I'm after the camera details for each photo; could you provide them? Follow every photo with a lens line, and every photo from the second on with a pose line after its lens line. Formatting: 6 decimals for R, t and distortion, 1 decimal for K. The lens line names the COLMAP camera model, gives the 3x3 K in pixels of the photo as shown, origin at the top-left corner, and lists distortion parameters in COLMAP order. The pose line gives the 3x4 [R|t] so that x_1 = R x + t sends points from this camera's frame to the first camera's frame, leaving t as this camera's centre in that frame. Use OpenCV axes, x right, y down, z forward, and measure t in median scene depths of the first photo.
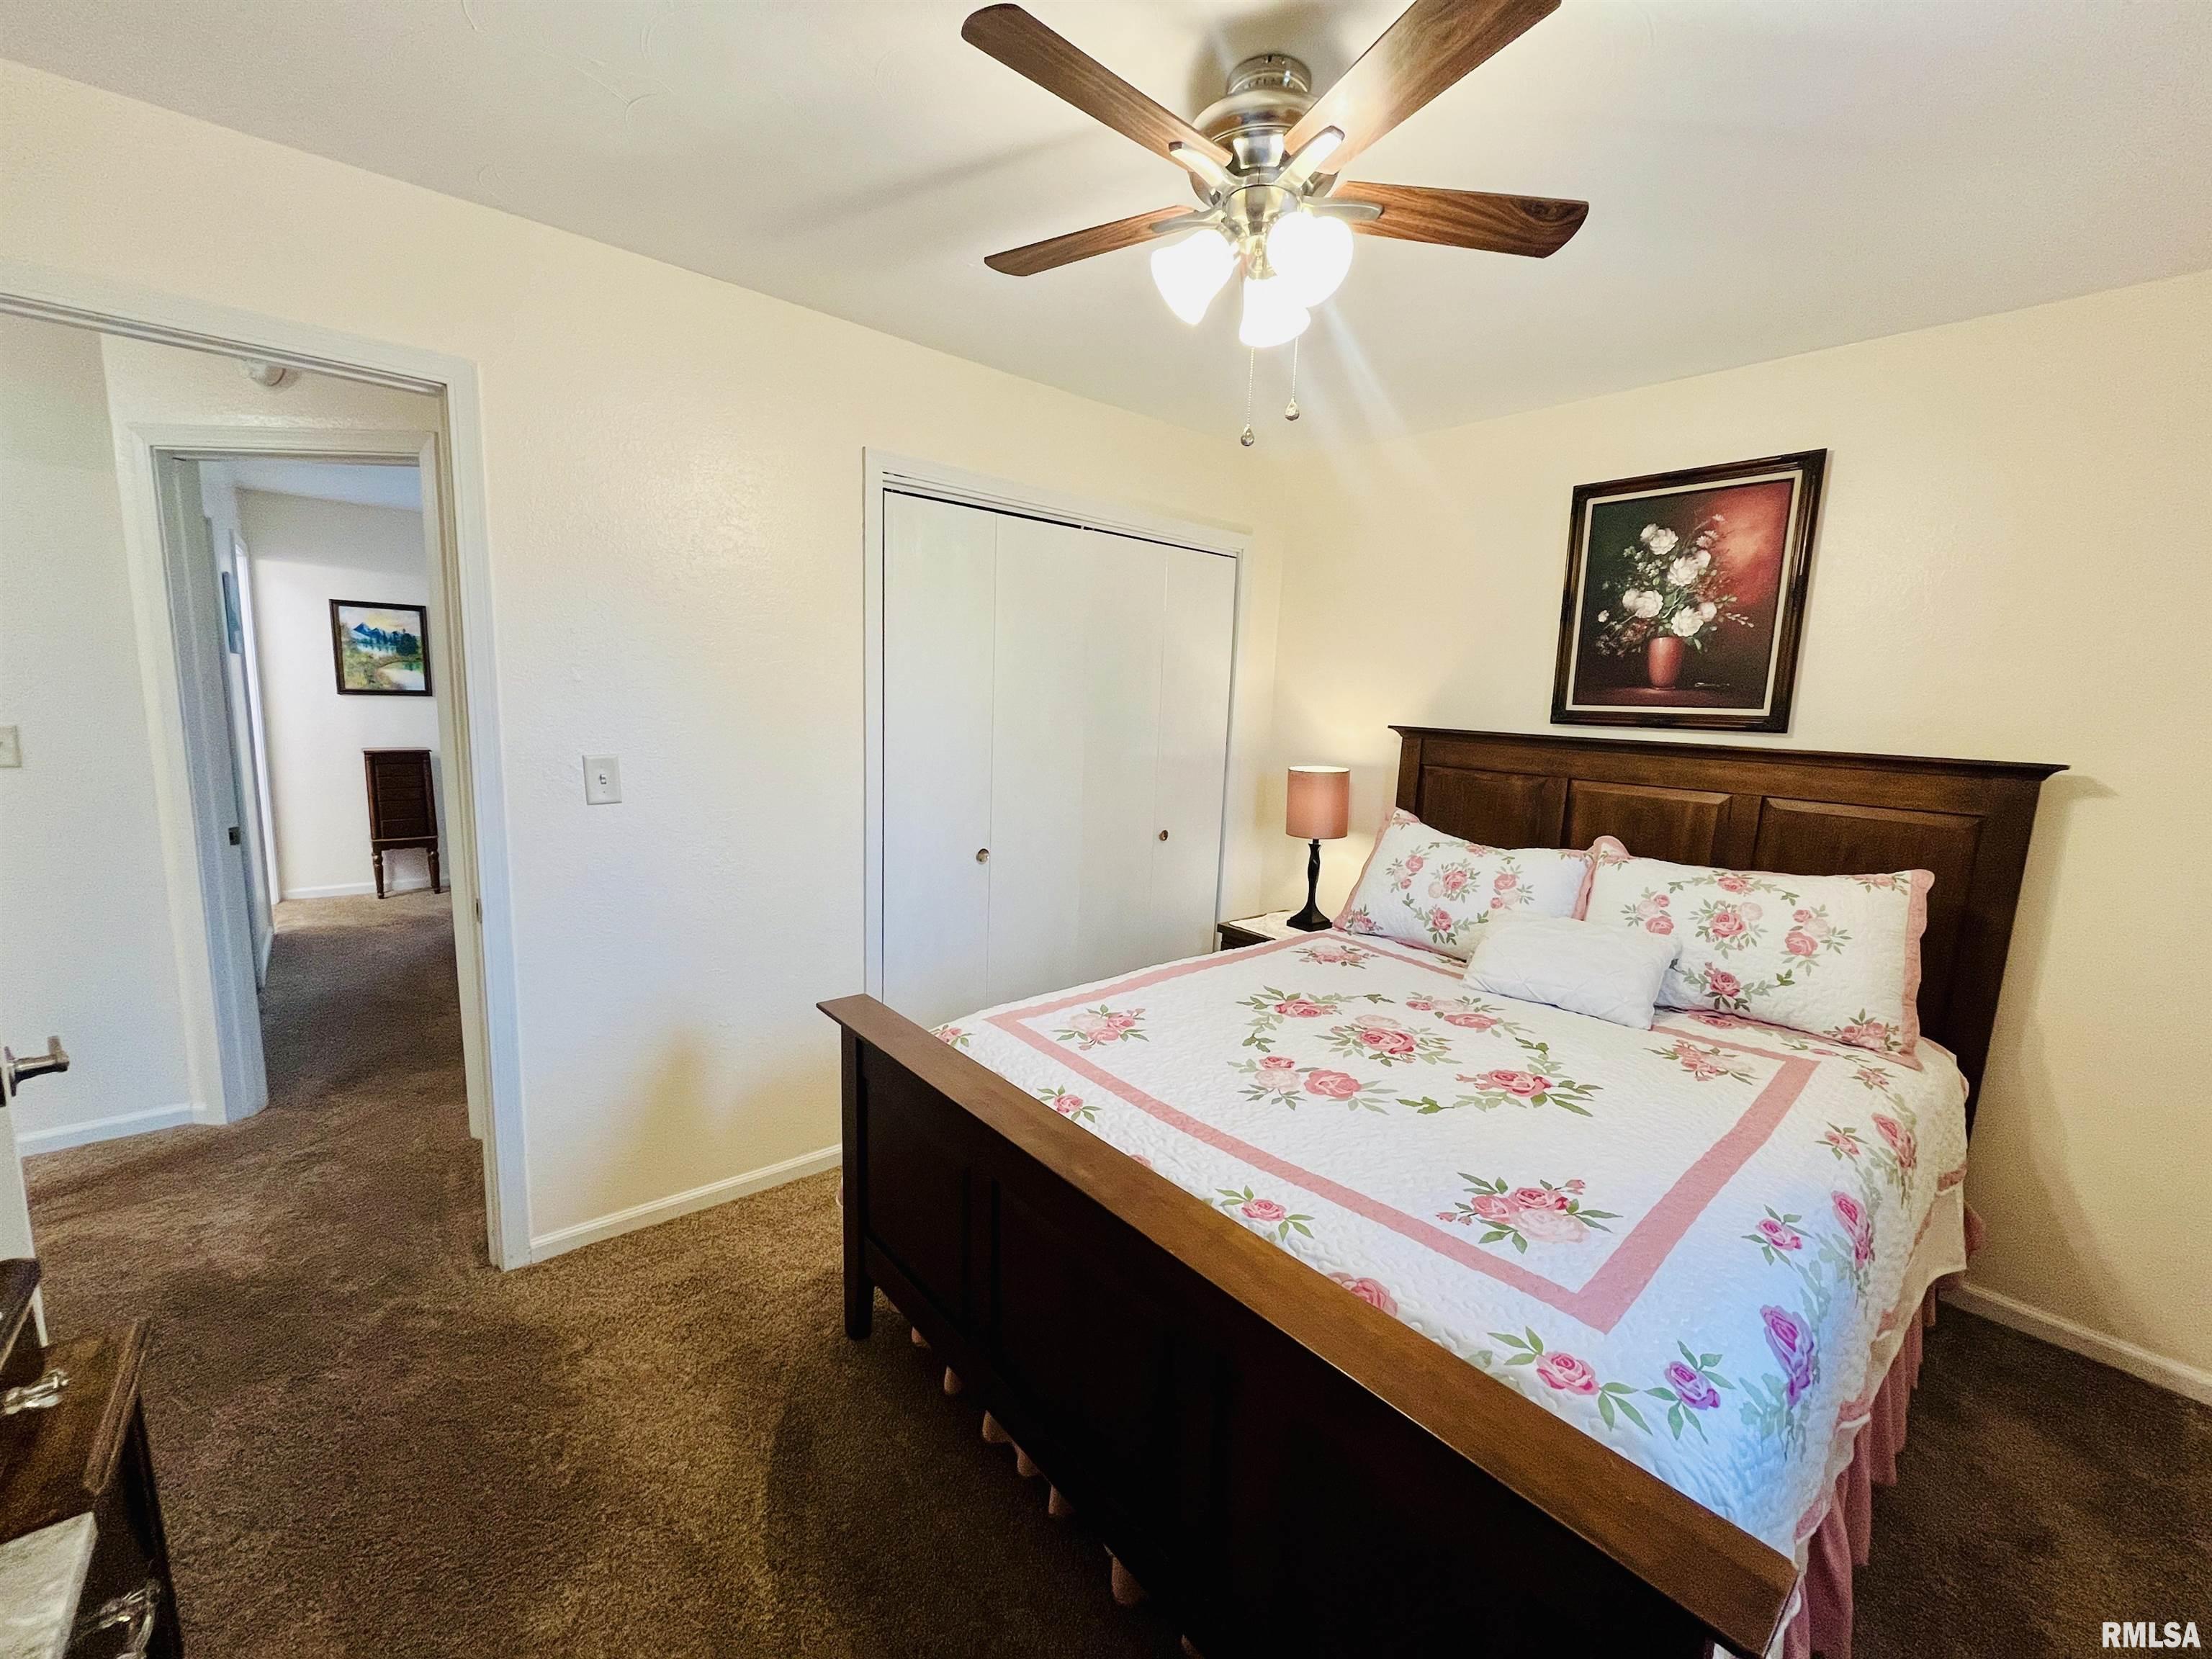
lens RADIAL K [[888.0, 0, 1120.0], [0, 888.0, 825.7], [0, 0, 1]] dist [-0.001489, -0.000488]
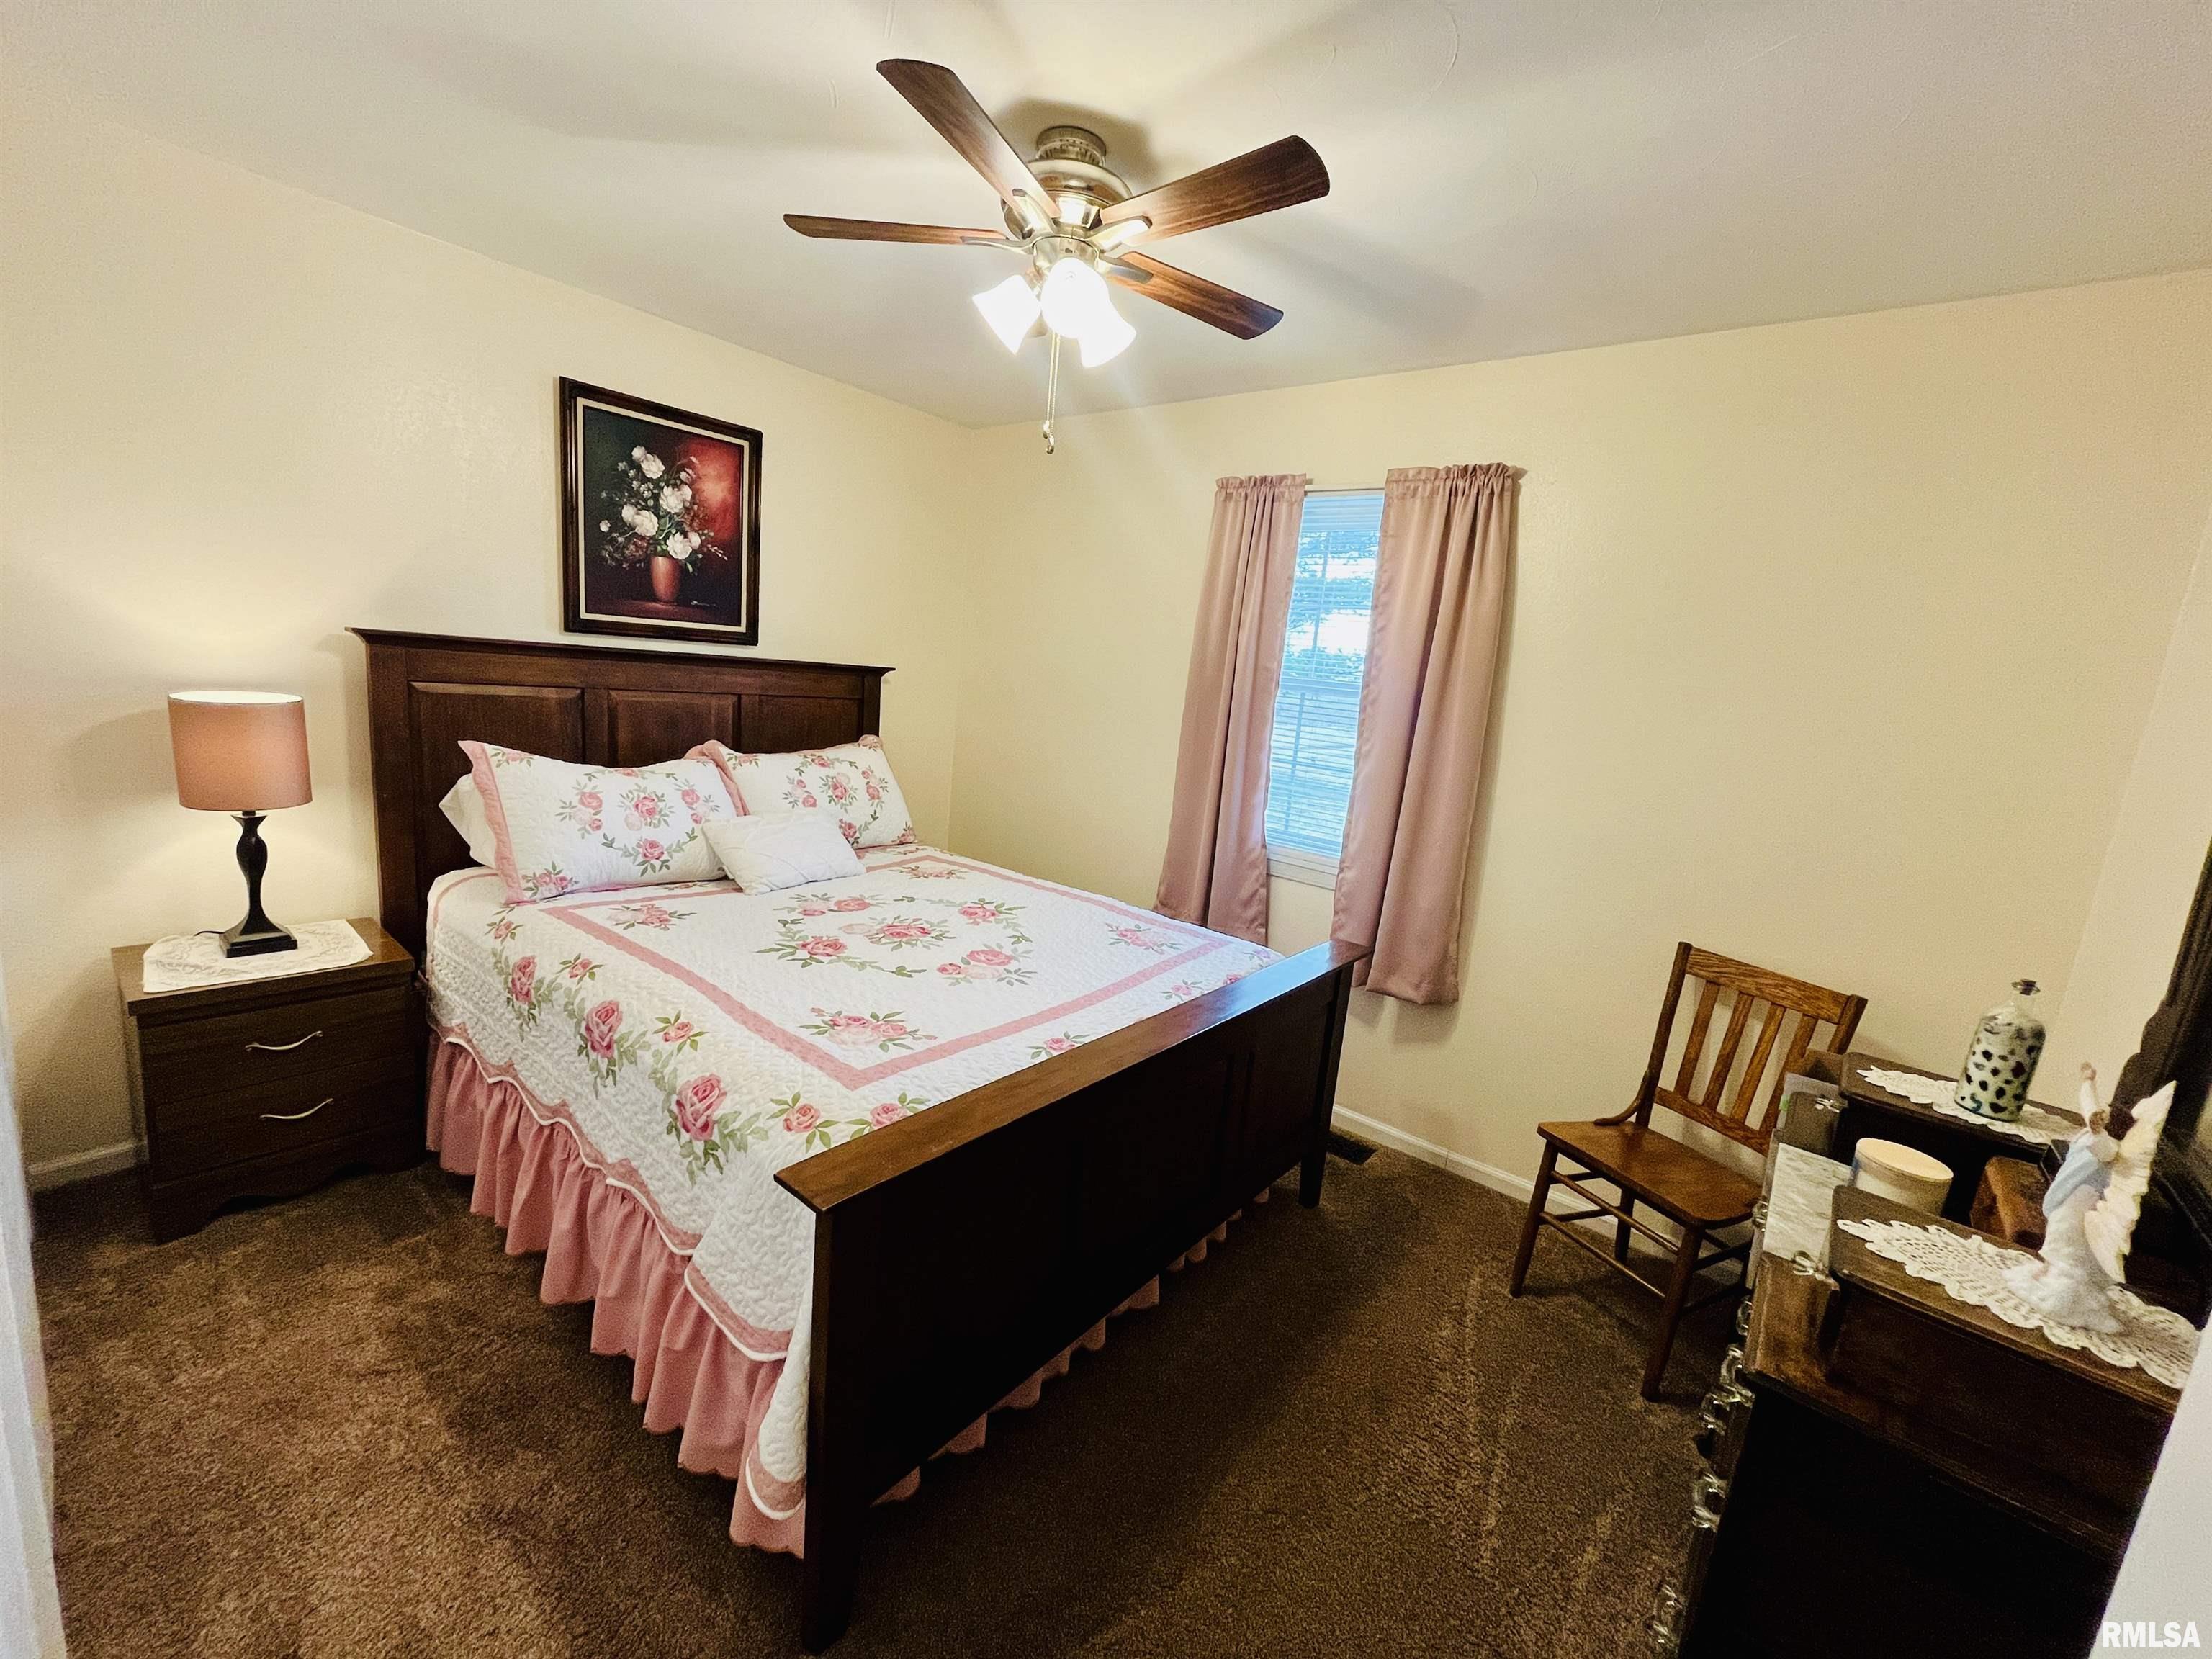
lens RADIAL K [[888.0, 0, 1117.8], [0, 888.0, 831.0], [0, 0, 1]] dist [-0.001489, -0.000488]
pose [[-0.165477, -0.235204, 0.957756, -0.646212], [0.041816, 0.968598, 0.245091, -0.130588], [-0.985327, 0.080606, -0.150445, 0.643887]]
